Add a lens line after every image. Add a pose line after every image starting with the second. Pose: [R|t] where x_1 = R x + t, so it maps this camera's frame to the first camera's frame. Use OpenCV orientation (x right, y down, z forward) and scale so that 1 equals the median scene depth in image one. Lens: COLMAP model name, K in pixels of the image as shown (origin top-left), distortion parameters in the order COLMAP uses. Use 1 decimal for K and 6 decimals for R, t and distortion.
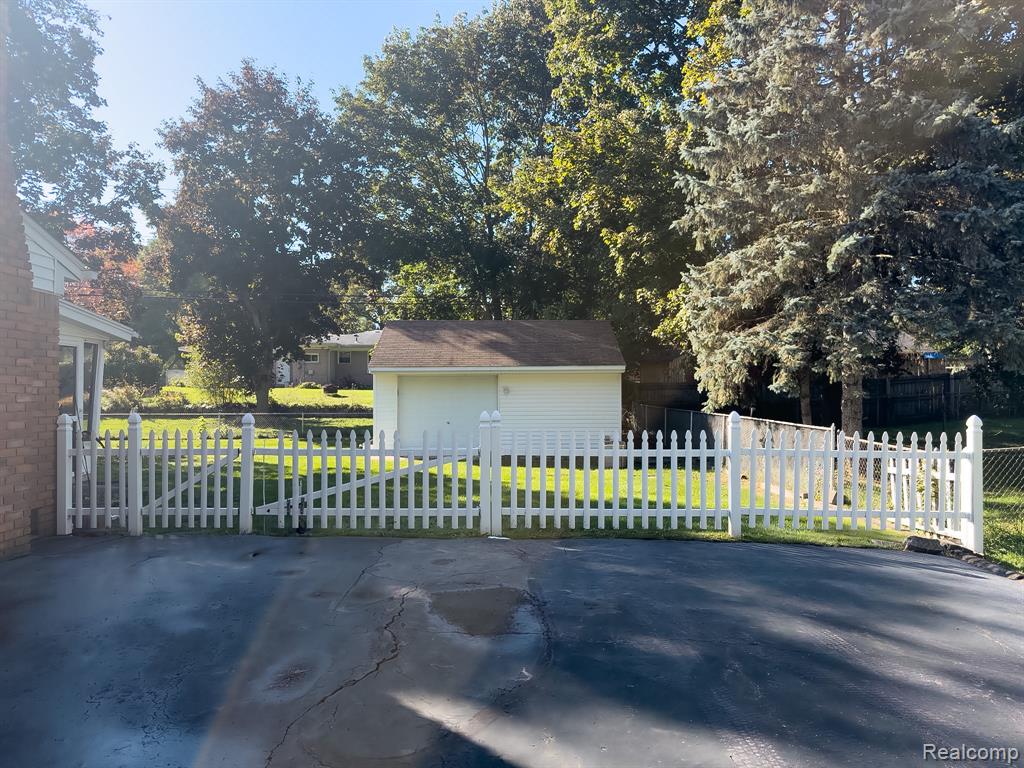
lens RADIAL K [[736.6, 0, 513.3], [0, 736.6, 350.5], [0, 0, 1]] dist [-0.000335, -0.004991]
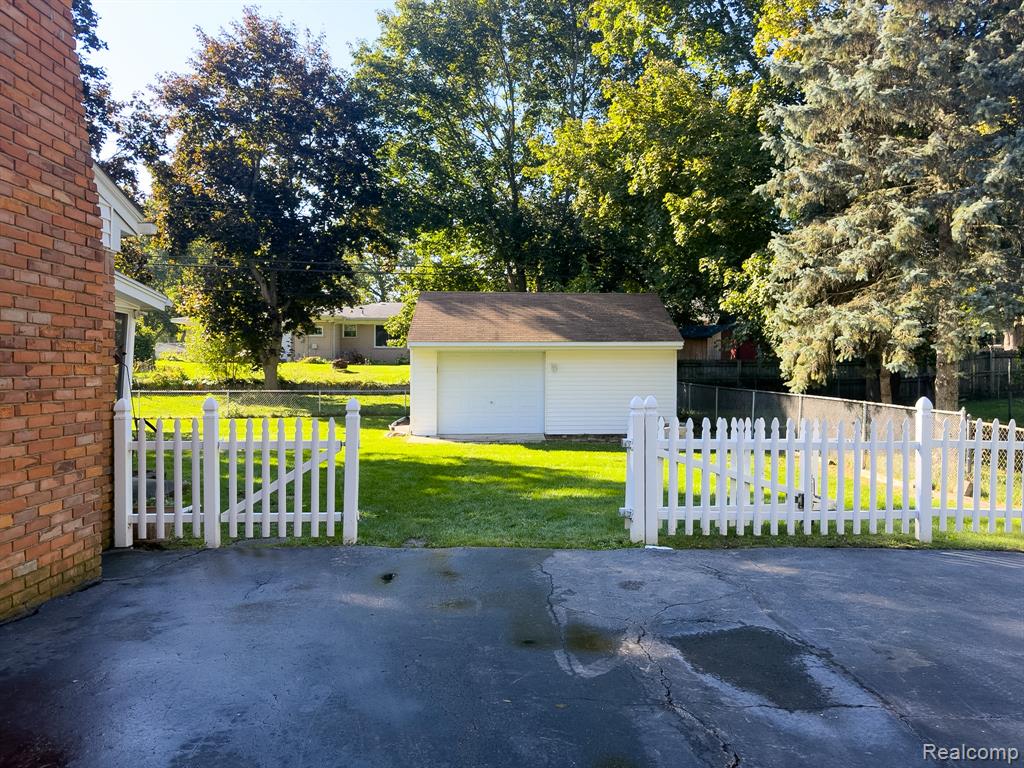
lens RADIAL K [[728.4, 0, 512.4], [0, 728.4, 333.1], [0, 0, 1]] dist [-0.032330, 0.055974]
pose [[0.998505, 0.006320, 0.054300, -0.102930], [-0.006918, 0.999918, 0.010817, 0.001019], [-0.054227, -0.011177, 0.998466, 0.081788]]
